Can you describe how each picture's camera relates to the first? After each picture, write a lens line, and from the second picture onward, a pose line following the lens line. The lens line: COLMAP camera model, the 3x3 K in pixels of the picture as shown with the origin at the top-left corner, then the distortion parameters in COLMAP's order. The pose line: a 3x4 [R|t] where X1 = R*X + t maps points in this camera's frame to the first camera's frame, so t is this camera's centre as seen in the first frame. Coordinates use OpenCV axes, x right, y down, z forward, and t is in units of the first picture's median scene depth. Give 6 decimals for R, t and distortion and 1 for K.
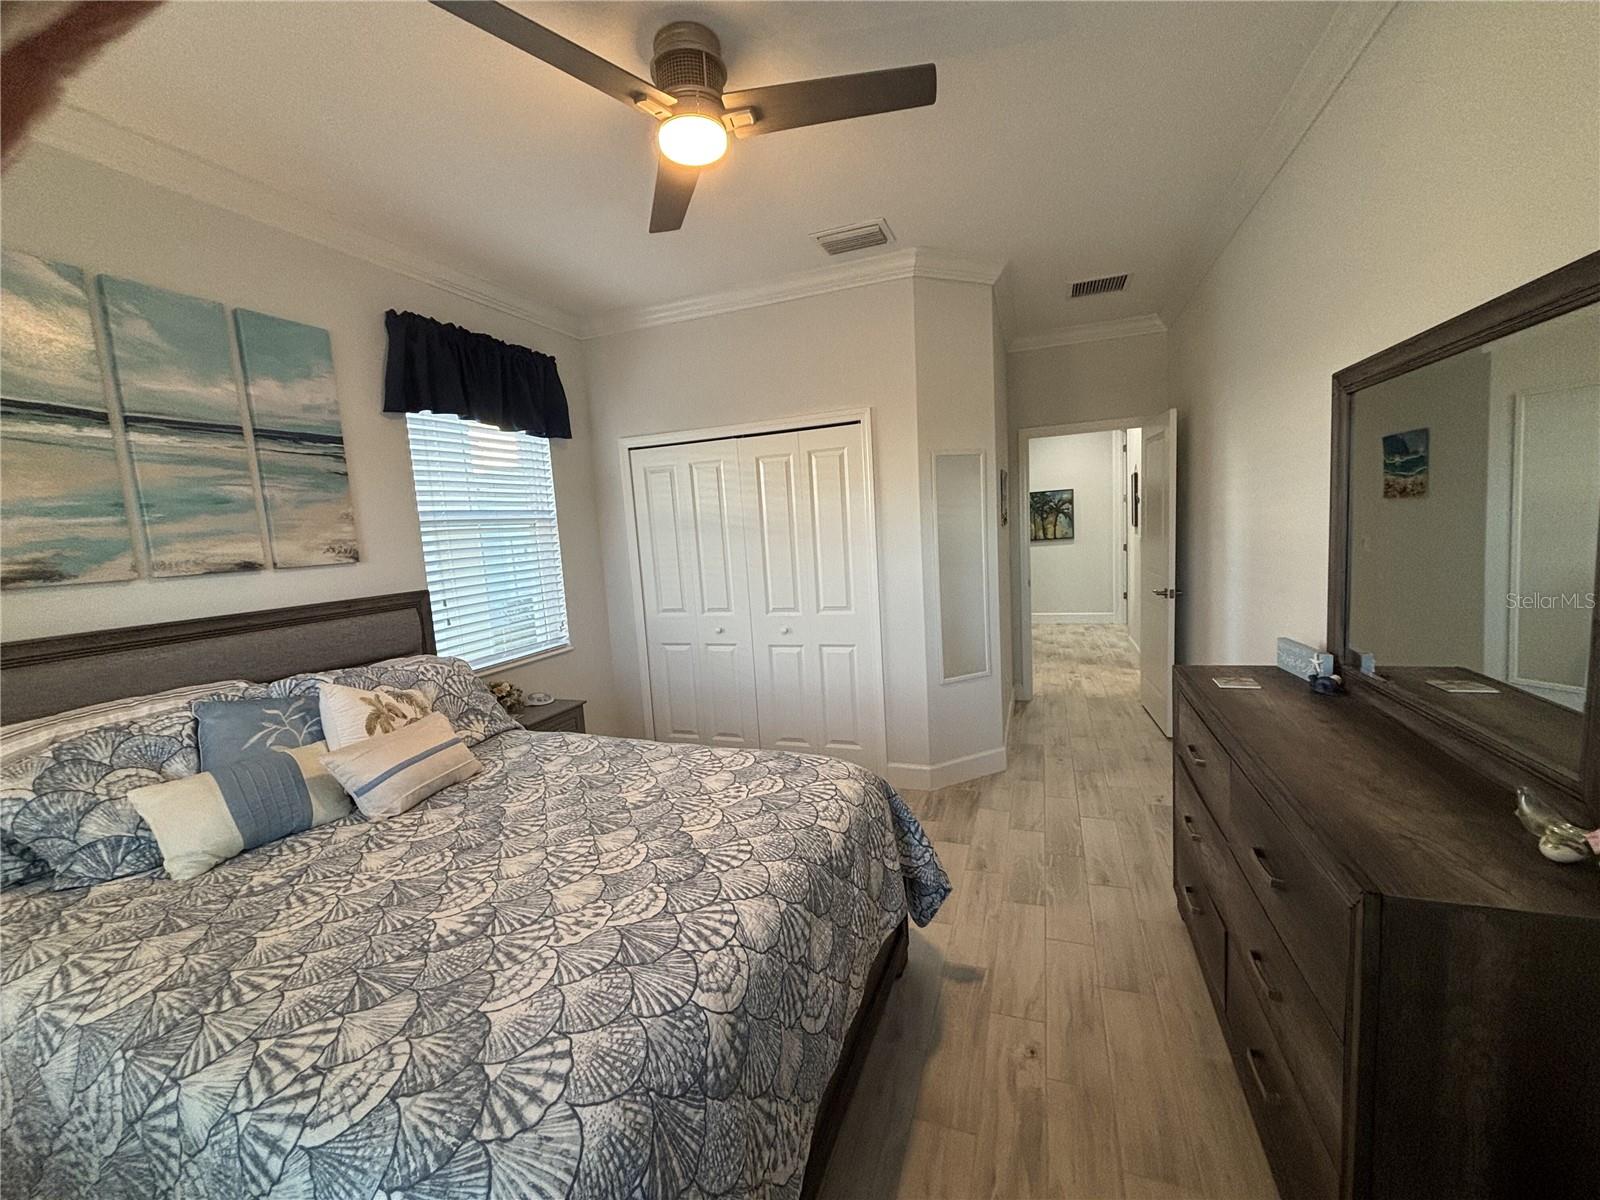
lens RADIAL K [[642.9, 0, 795.2], [0, 642.9, 596.6], [0, 0, 1]] dist [-0.019558, -0.000217]
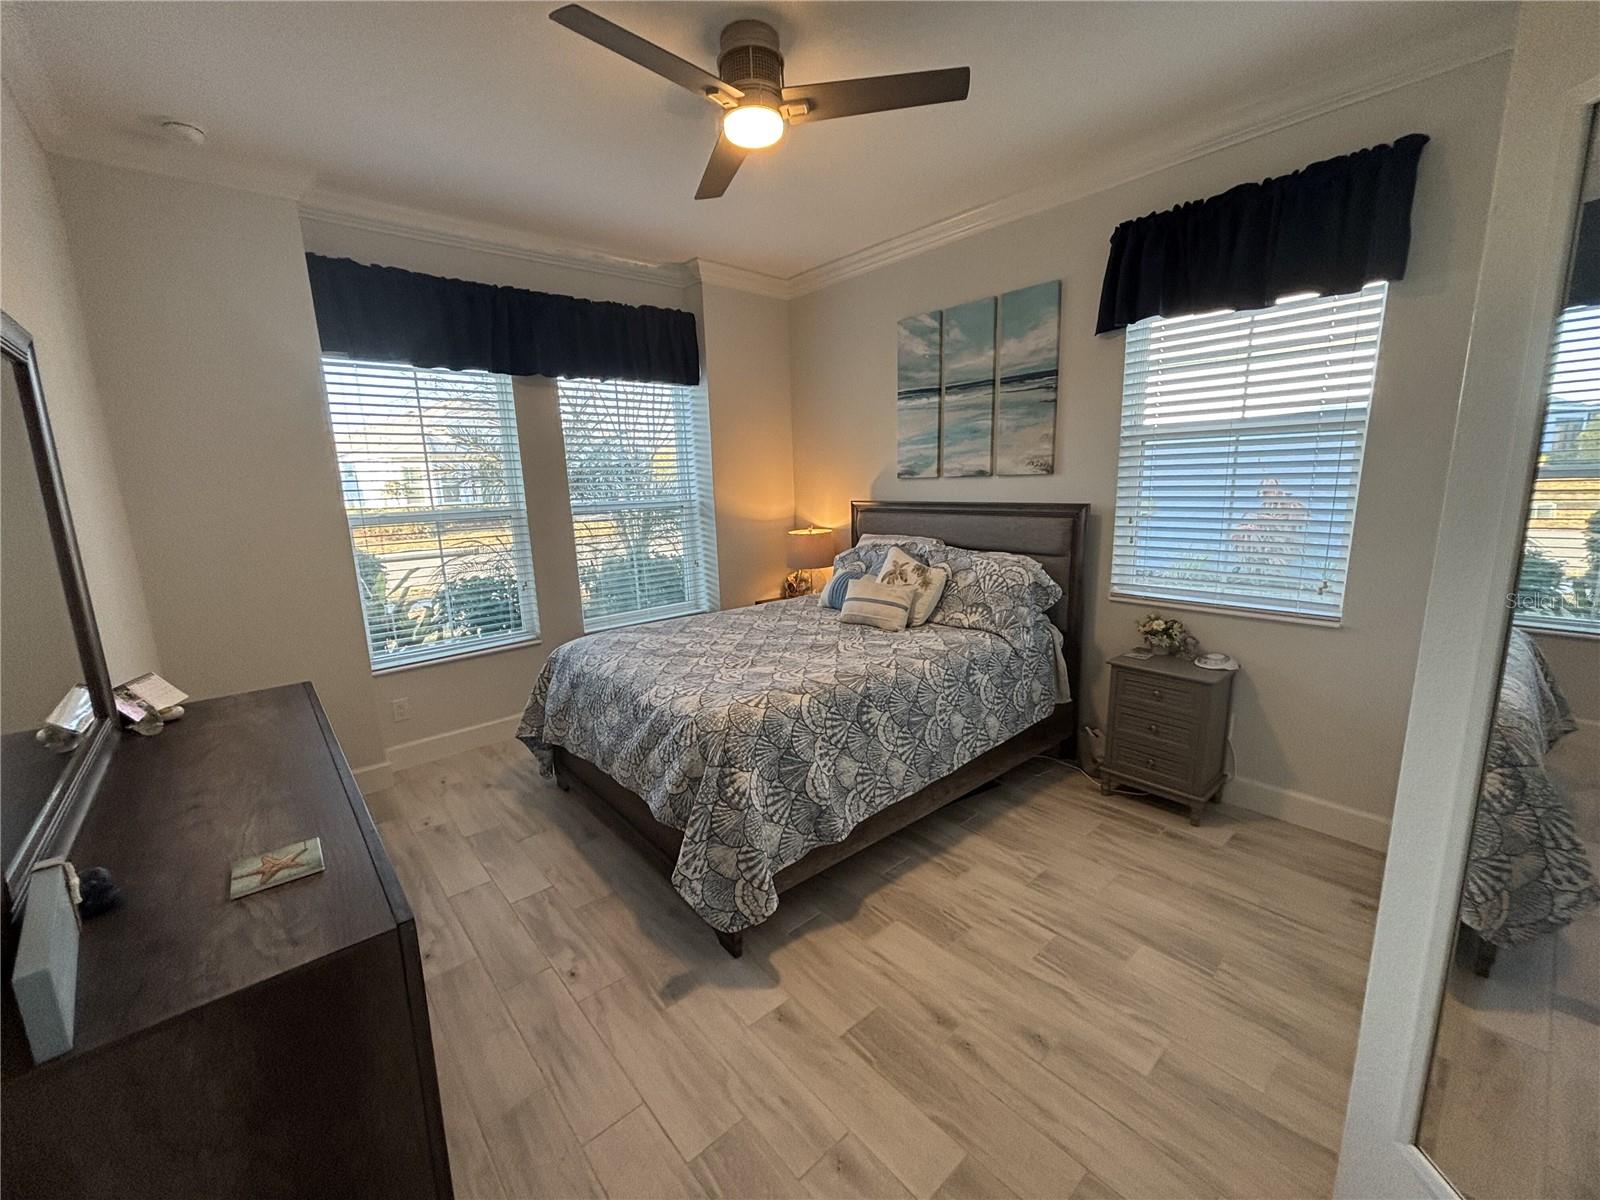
lens RADIAL K [[642.9, 0, 796.5], [0, 642.9, 598.2], [0, 0, 1]] dist [-0.019558, -0.000217]
pose [[-0.478477, 0.234450, -0.846223, 0.730099], [-0.034337, 0.957965, 0.284824, -0.178145], [0.877429, 0.165338, -0.450313, 1.299762]]
